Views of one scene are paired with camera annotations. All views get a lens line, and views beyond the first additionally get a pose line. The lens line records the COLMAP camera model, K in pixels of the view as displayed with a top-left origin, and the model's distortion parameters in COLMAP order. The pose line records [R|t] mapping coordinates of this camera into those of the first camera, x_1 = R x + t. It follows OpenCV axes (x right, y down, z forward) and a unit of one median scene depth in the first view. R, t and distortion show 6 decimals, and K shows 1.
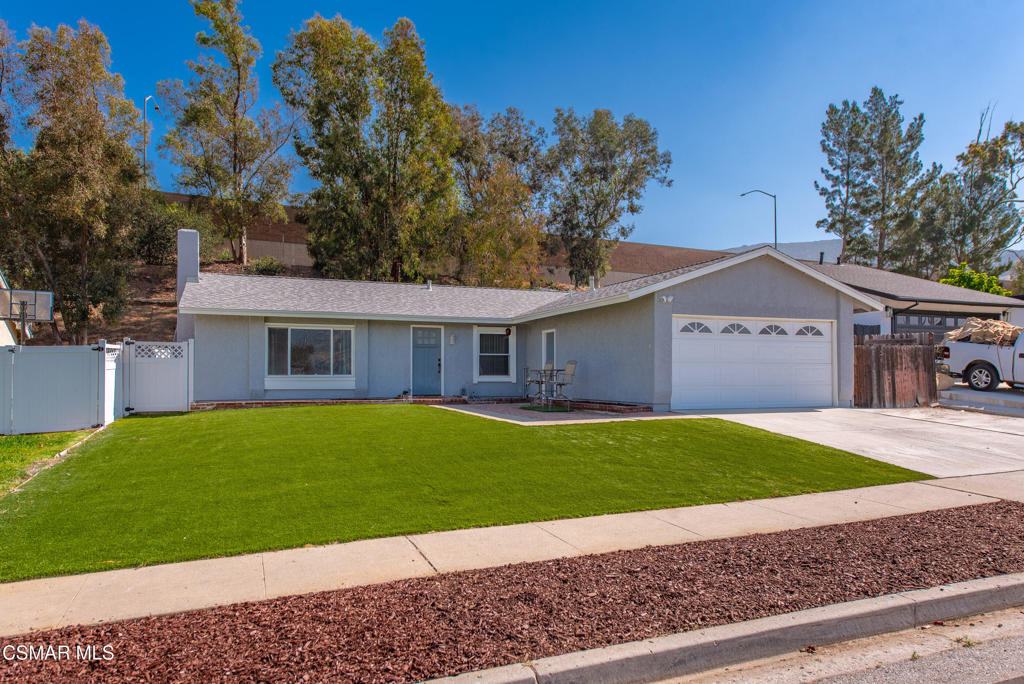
lens RADIAL K [[687.2, 0, 512.0], [0, 687.2, 342.0], [0, 0, 1]] dist [0.032512, -0.029129]
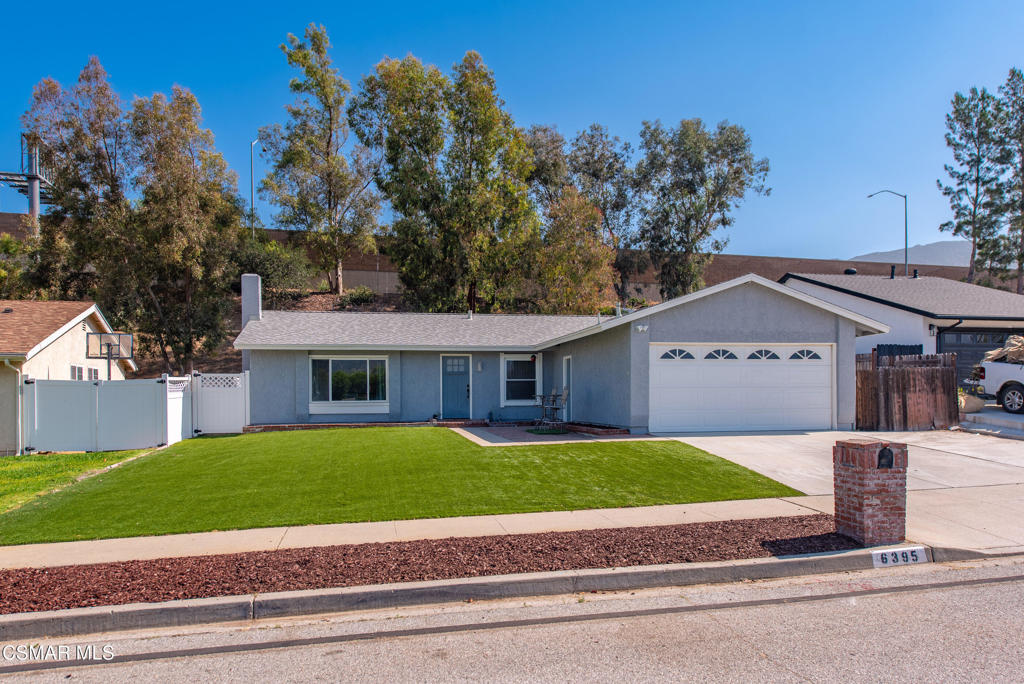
lens RADIAL K [[715.1, 0, 511.3], [0, 715.1, 373.3], [0, 0, 1]] dist [0.035712, -0.031812]
pose [[0.983499, -0.012828, -0.180458, 0.110166], [0.015894, 0.999753, 0.015553, -0.006727], [0.180213, -0.018165, 0.983460, -0.060891]]
